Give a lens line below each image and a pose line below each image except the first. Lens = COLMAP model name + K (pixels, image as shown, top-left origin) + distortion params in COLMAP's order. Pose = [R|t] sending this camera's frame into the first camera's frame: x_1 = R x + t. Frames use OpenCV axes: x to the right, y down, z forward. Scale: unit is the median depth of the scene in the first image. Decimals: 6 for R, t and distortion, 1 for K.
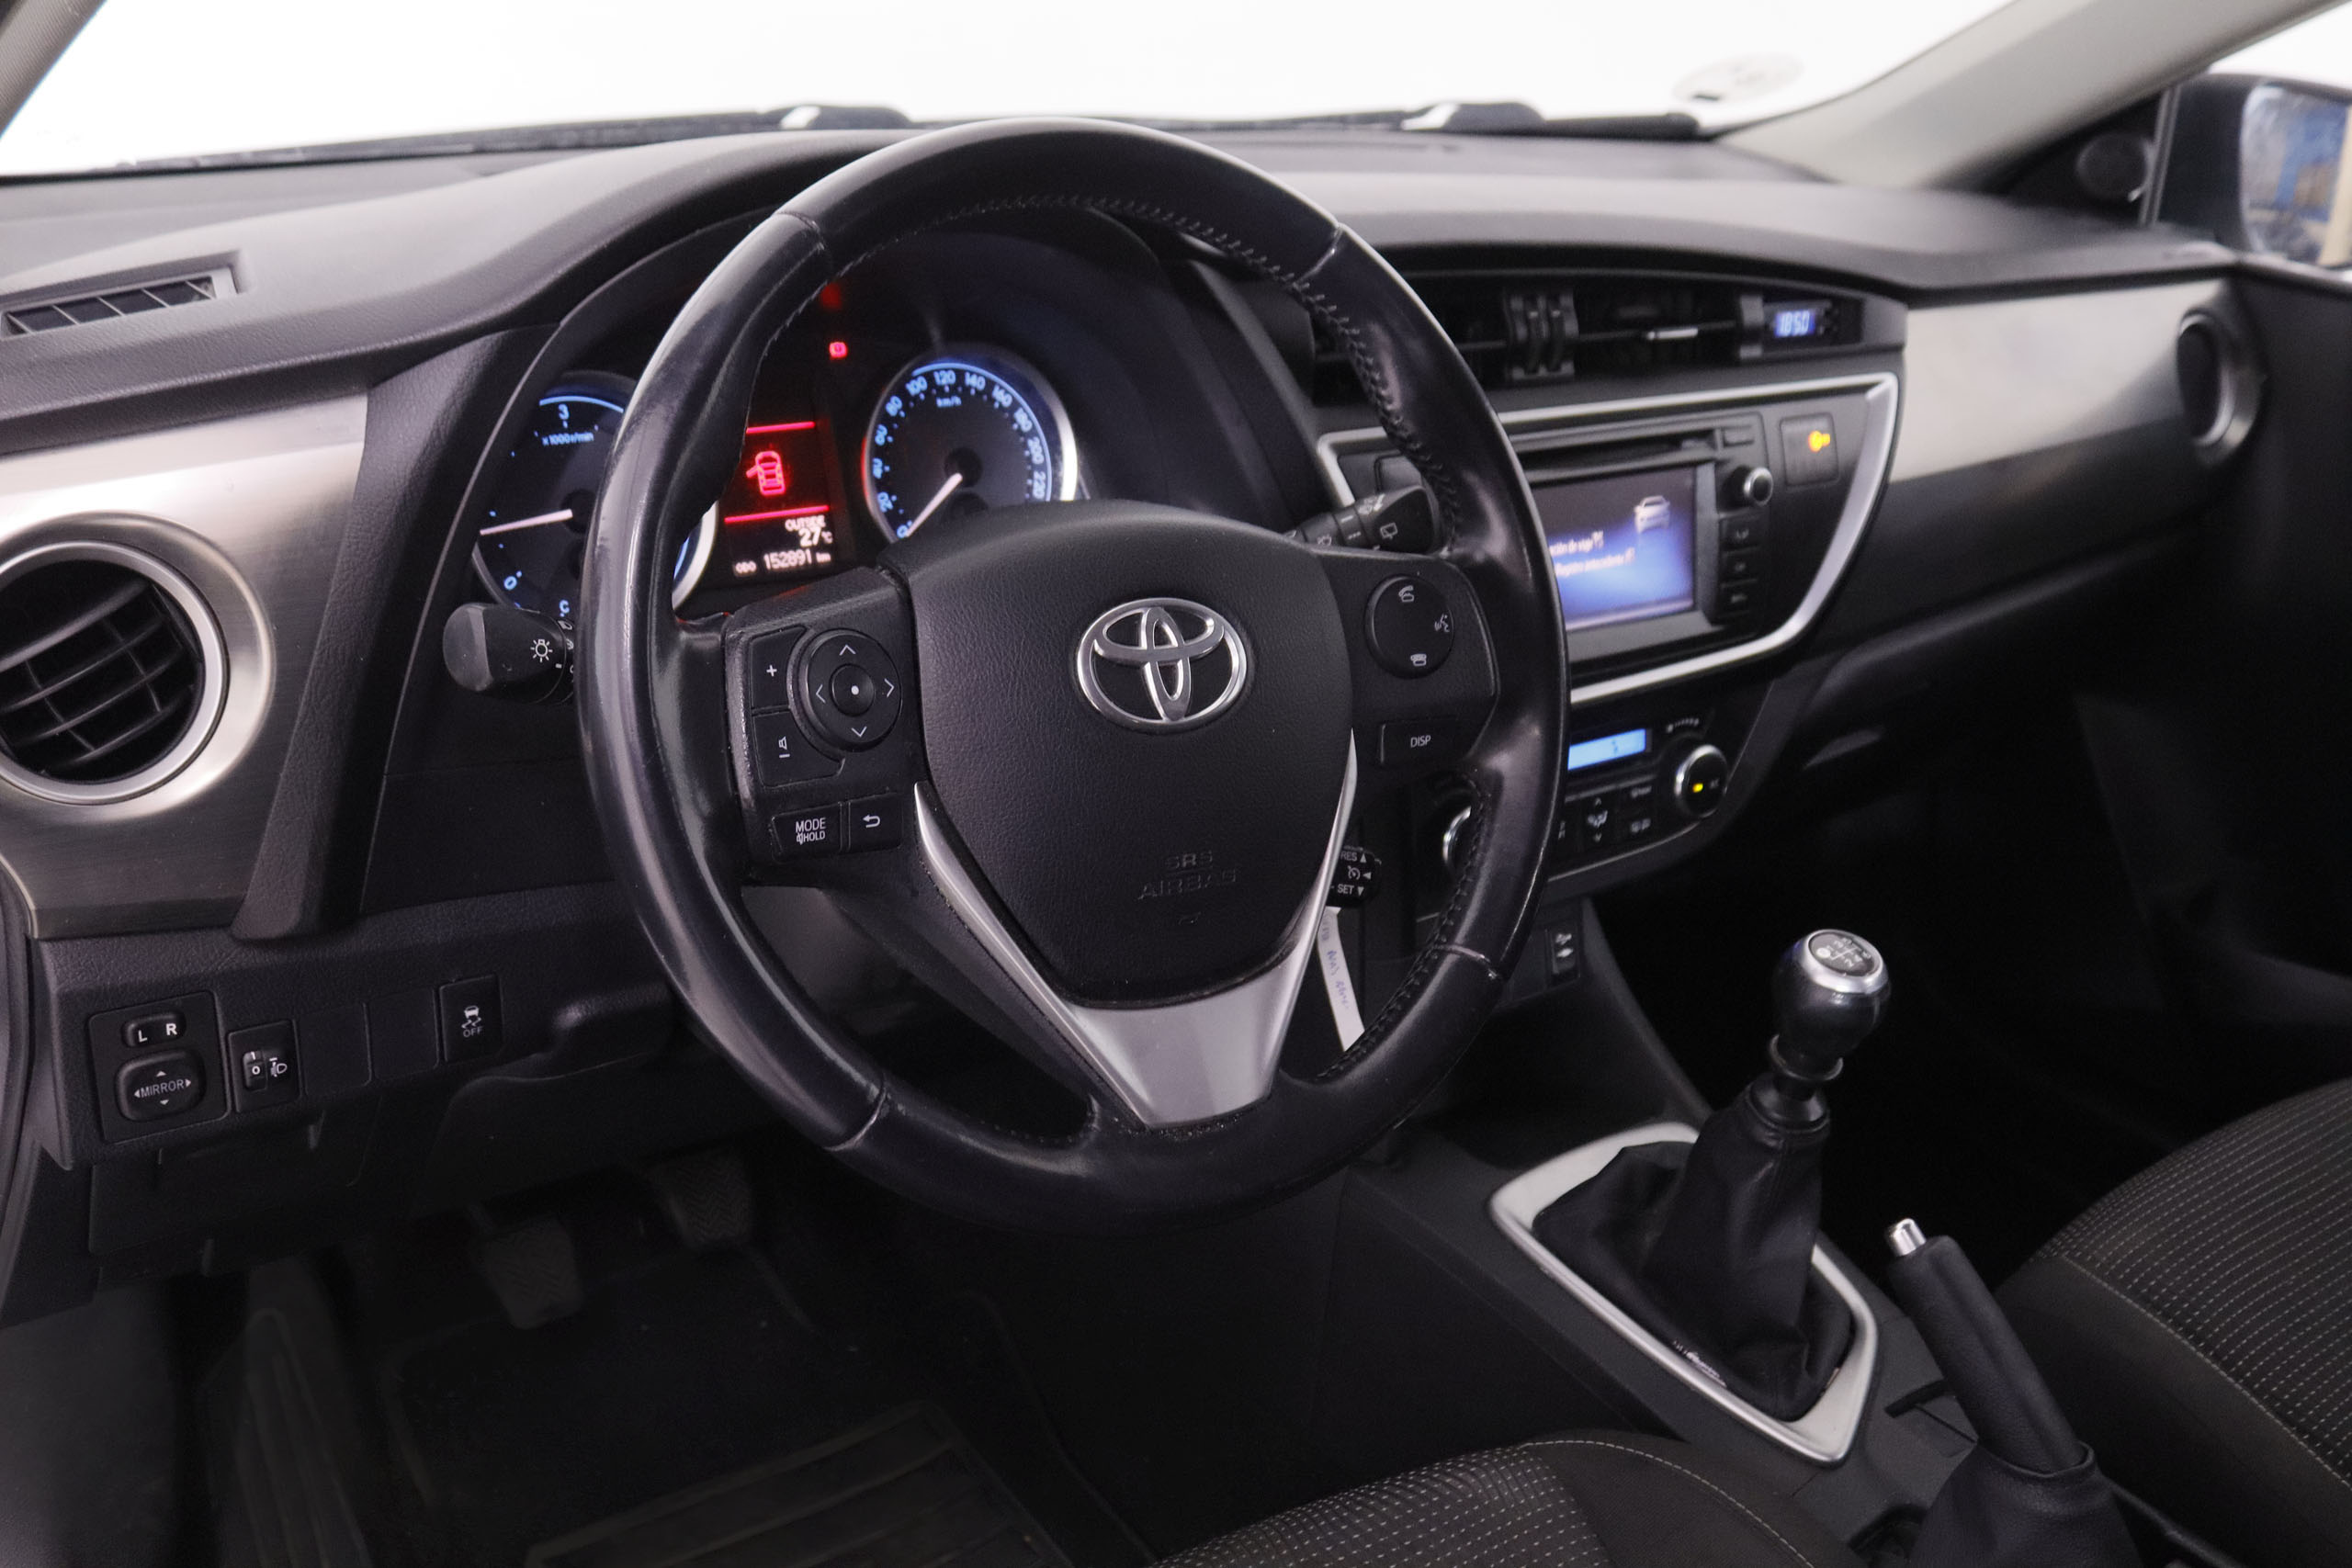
lens RADIAL K [[2159.4, 0, 1176.0], [0, 2159.4, 784.0], [0, 0, 1]] dist [-0.093370, 0.003824]
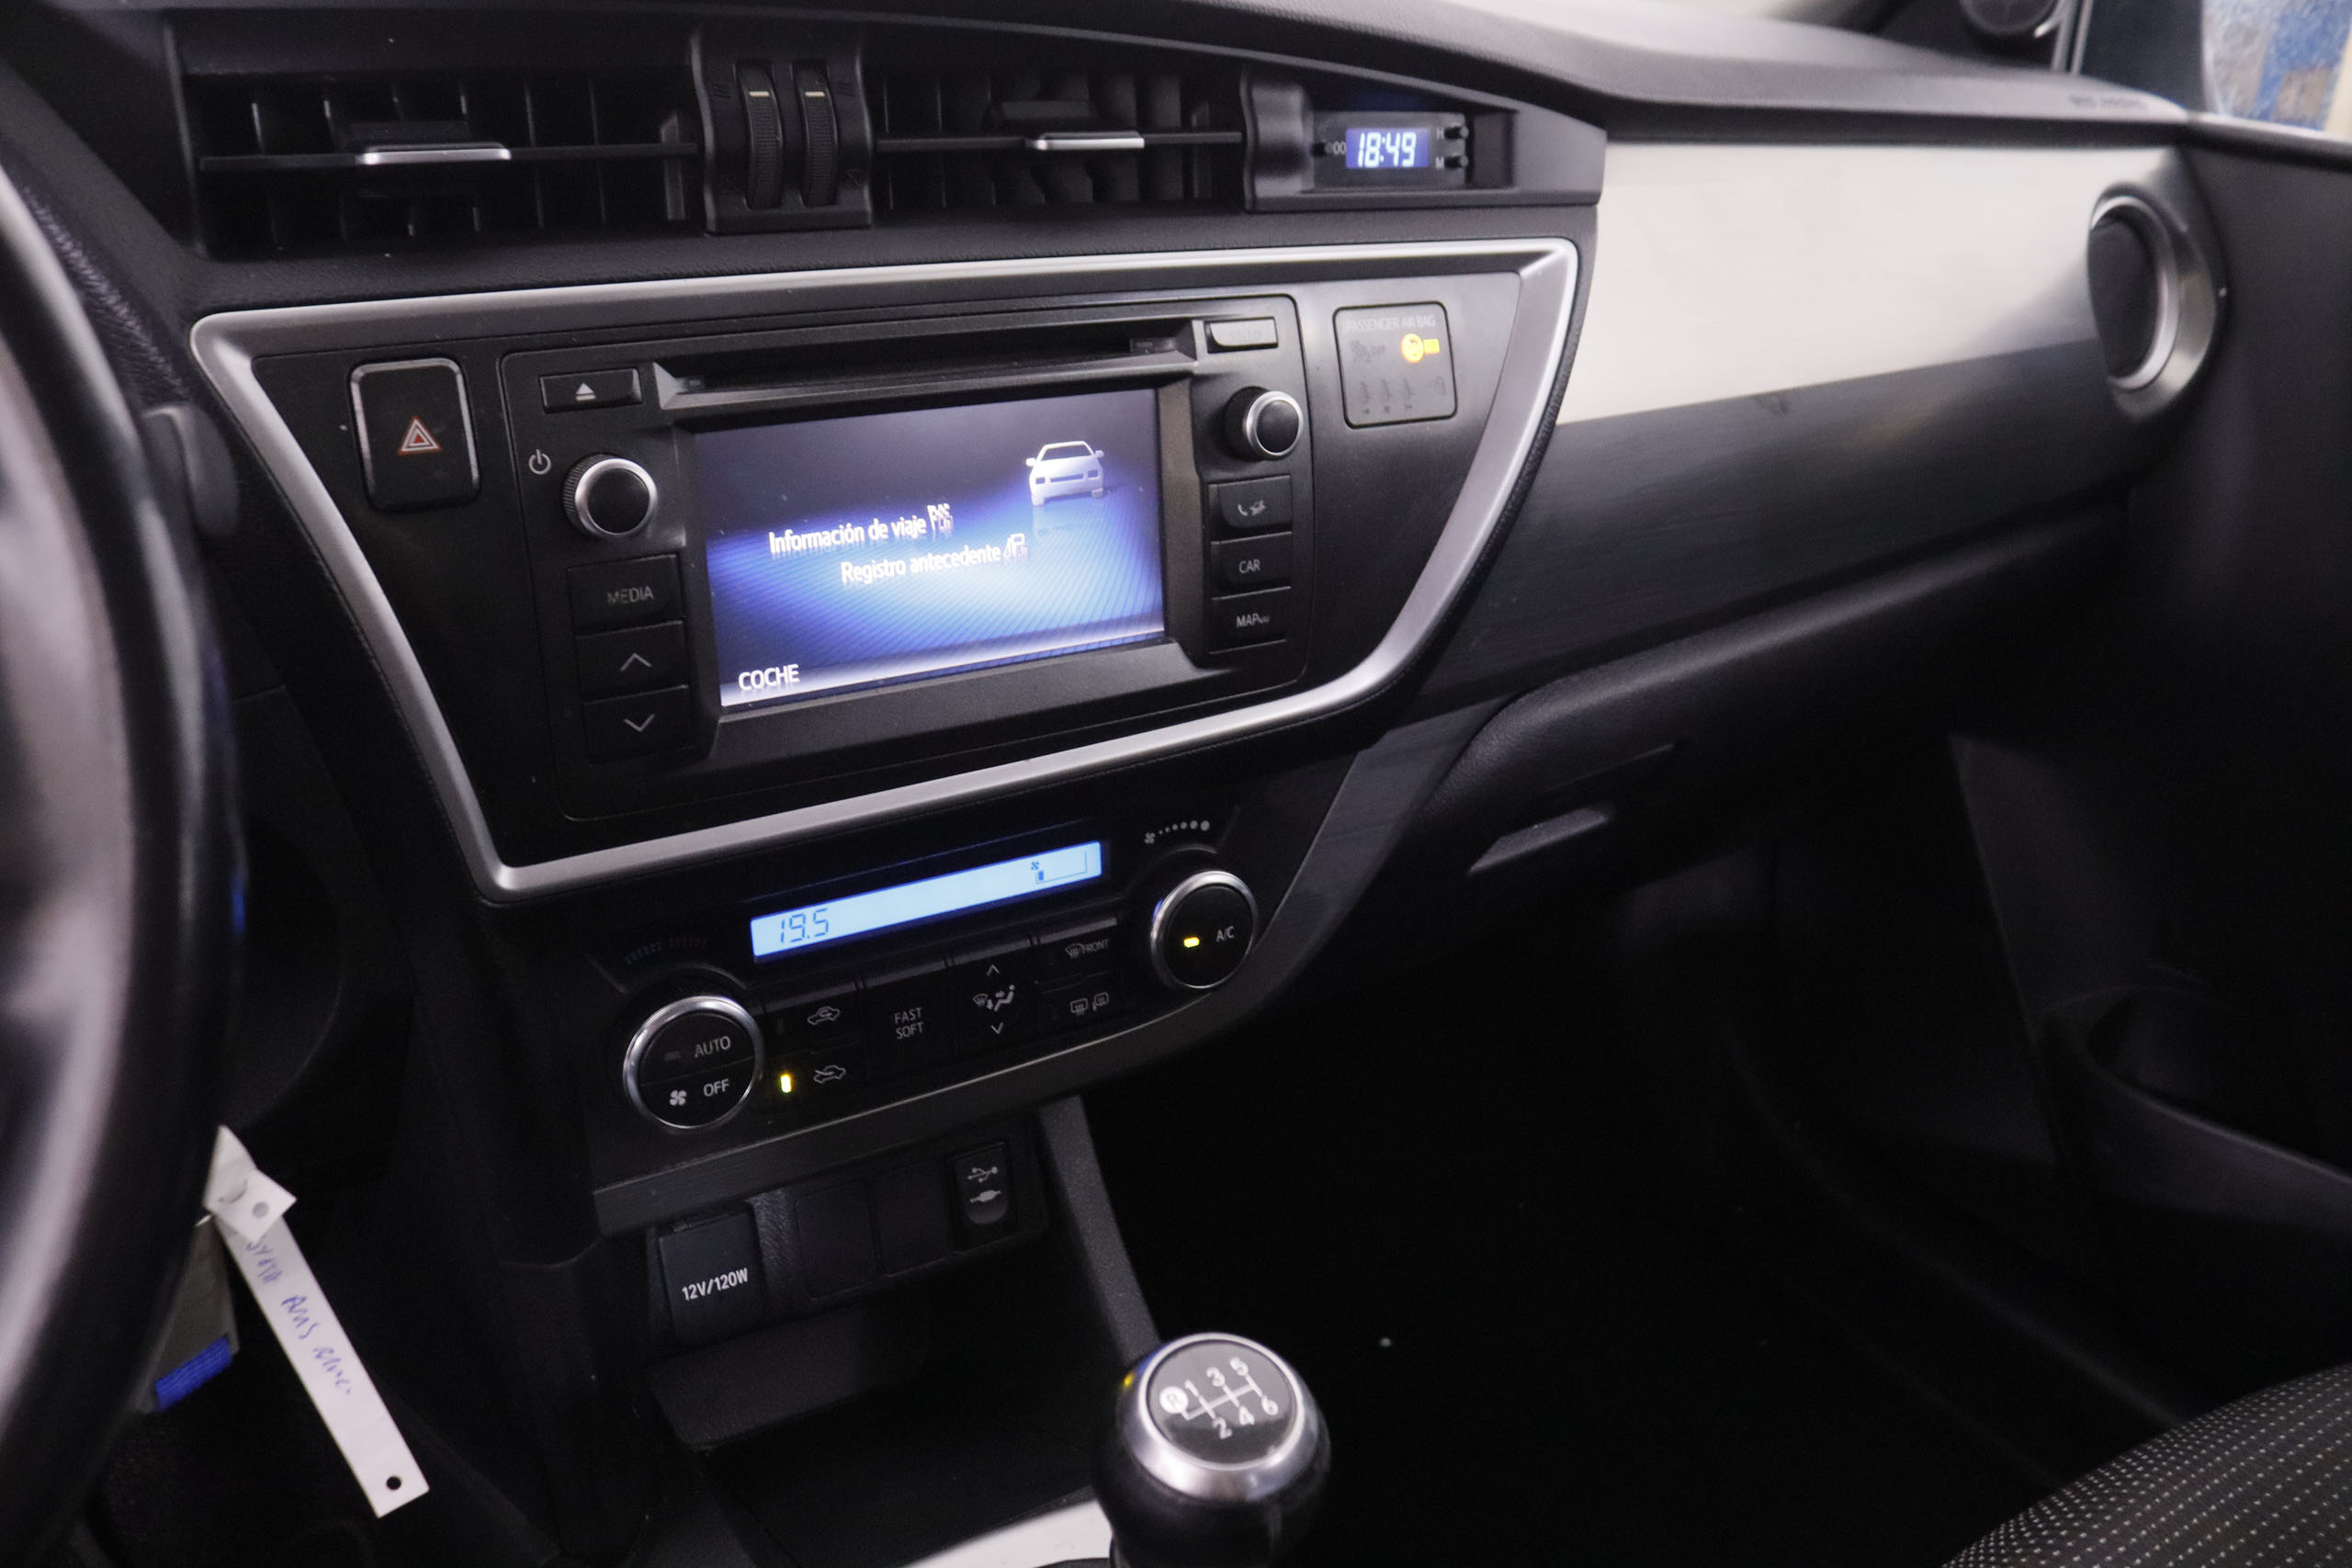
lens RADIAL K [[1928.1, 0, 1176.0], [0, 1928.1, 784.0], [0, 0, 1]] dist [-0.166514, 0.110596]
pose [[0.998655, 0.024128, -0.045903, 0.272096], [-0.022332, 0.998980, 0.039242, -0.064146], [0.046803, -0.038164, 0.998175, 0.496642]]
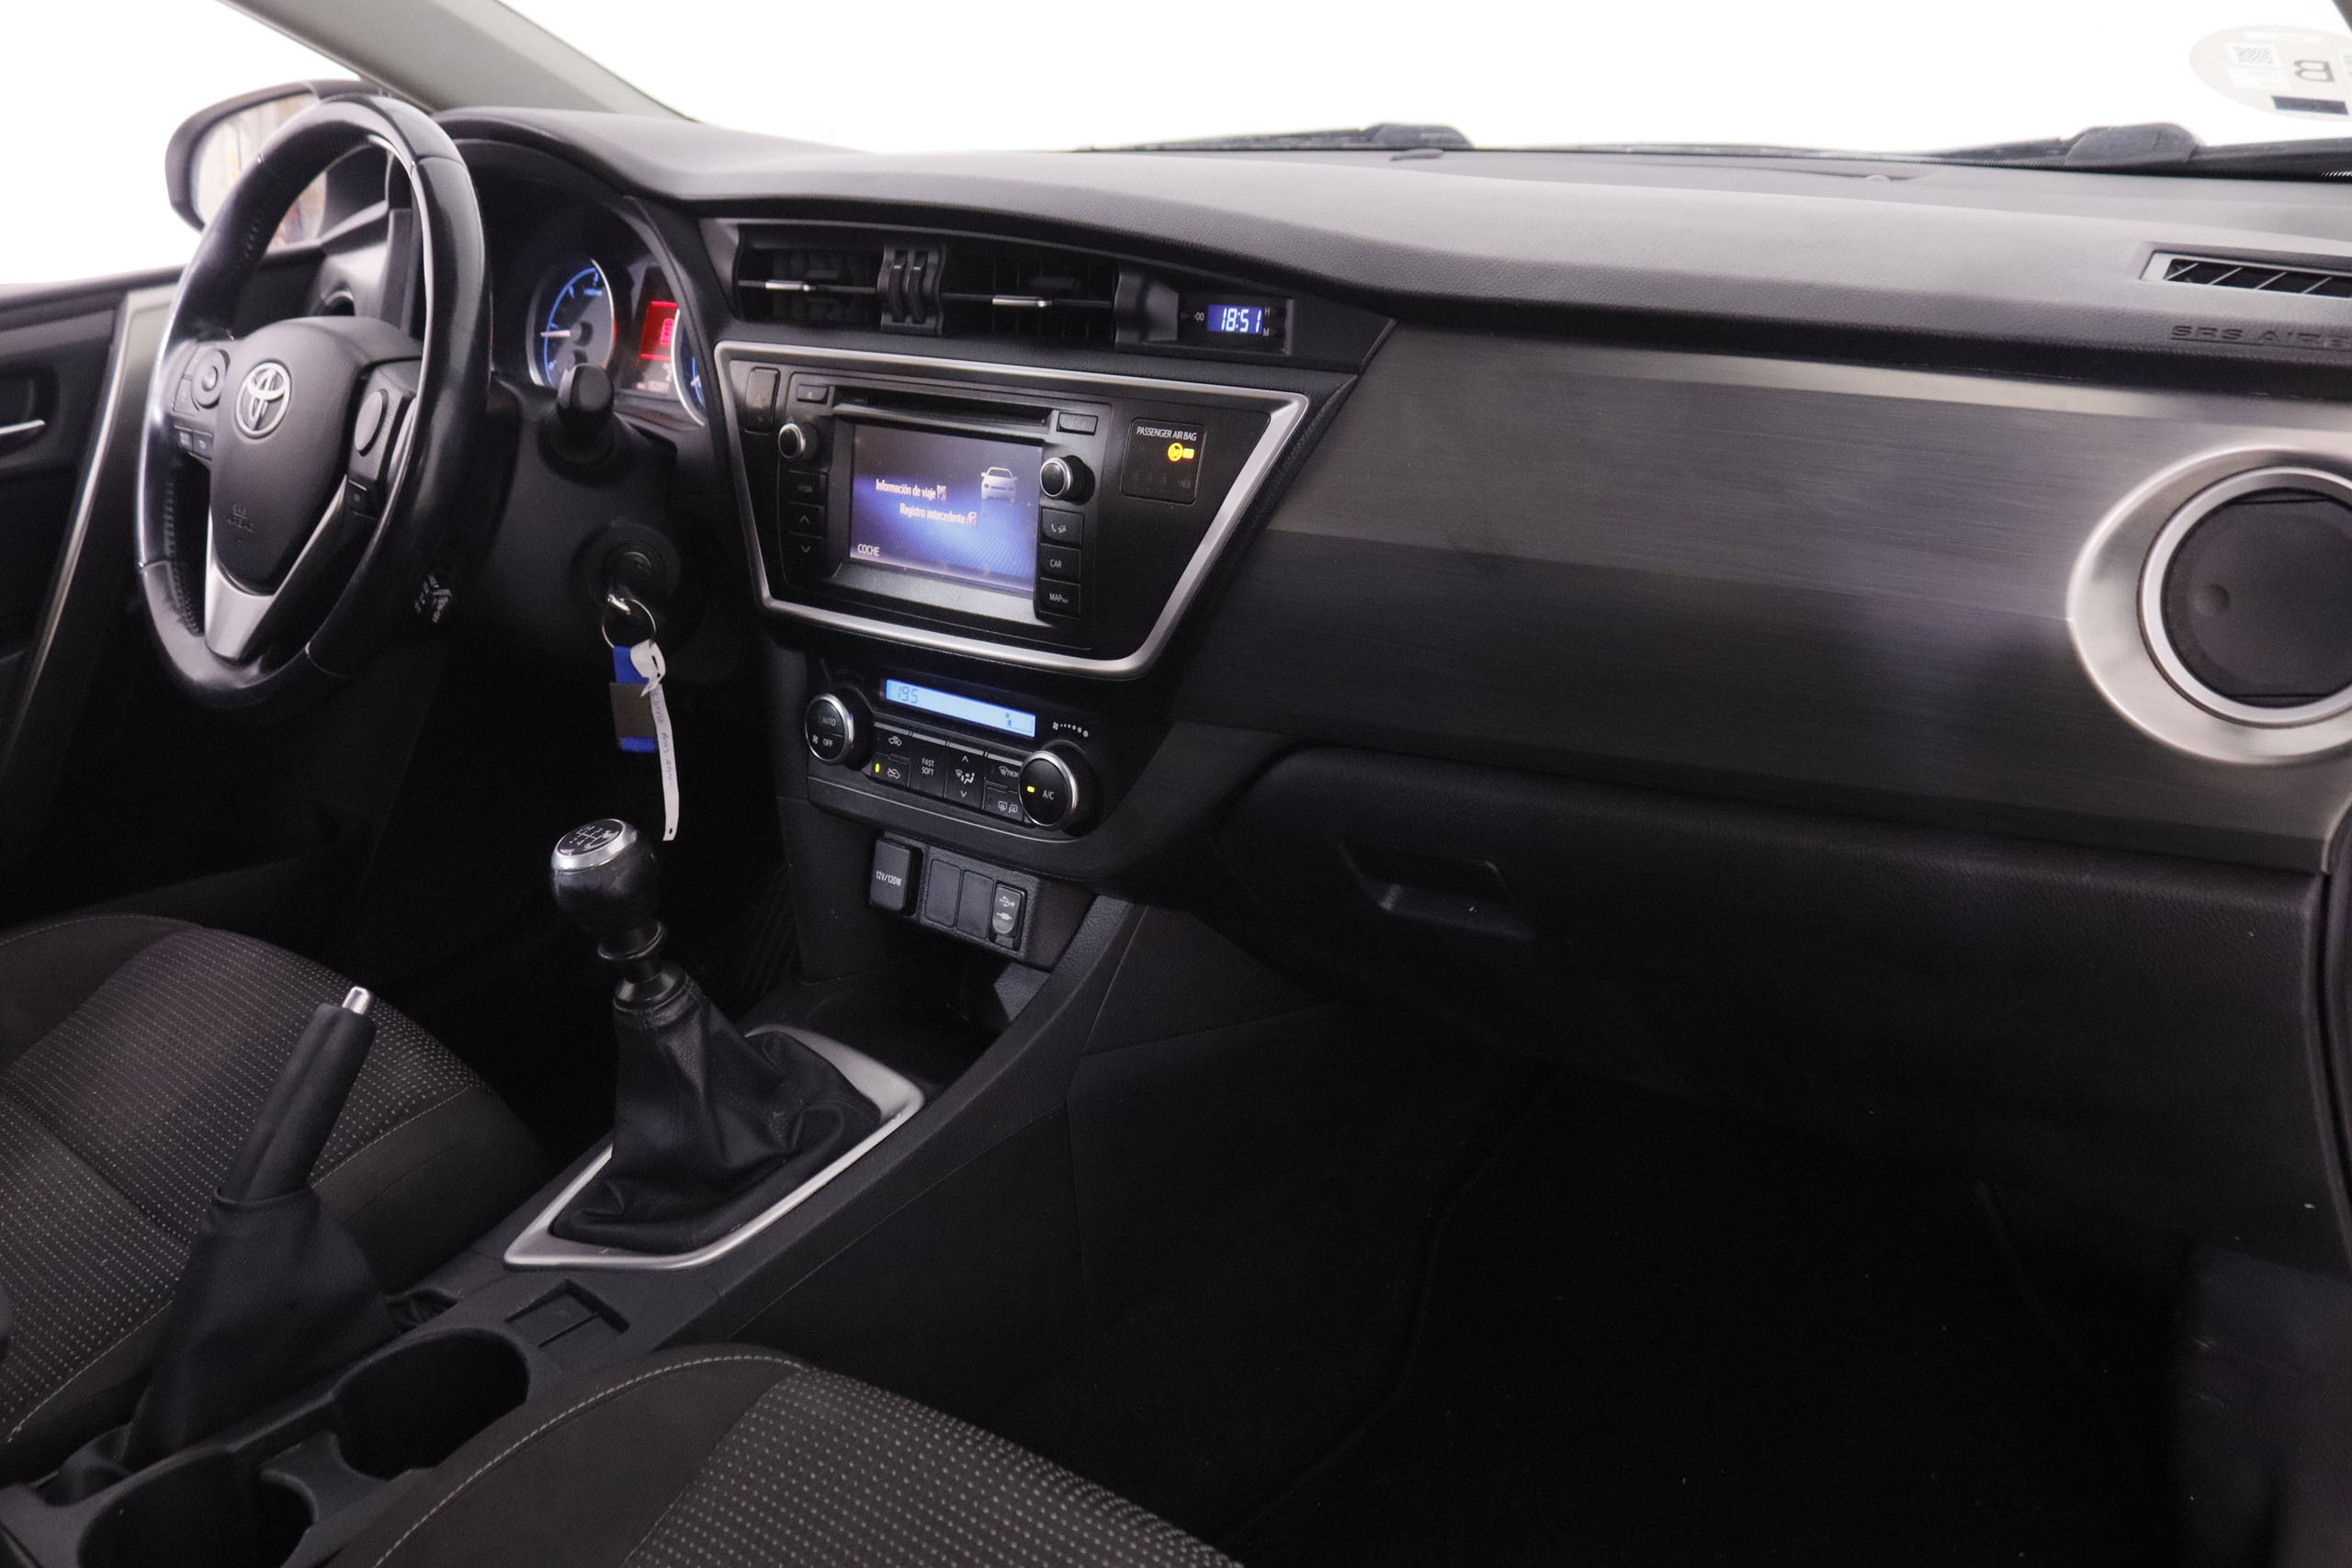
lens RADIAL K [[1928.1, 0, 1176.0], [0, 1928.1, 784.0], [0, 0, 1]] dist [-0.166514, 0.110596]
pose [[0.252841, 0.293401, -0.921948, 1.078366], [-0.313303, 0.926393, 0.208893, -0.204833], [0.915376, 0.236032, 0.326153, 0.811331]]
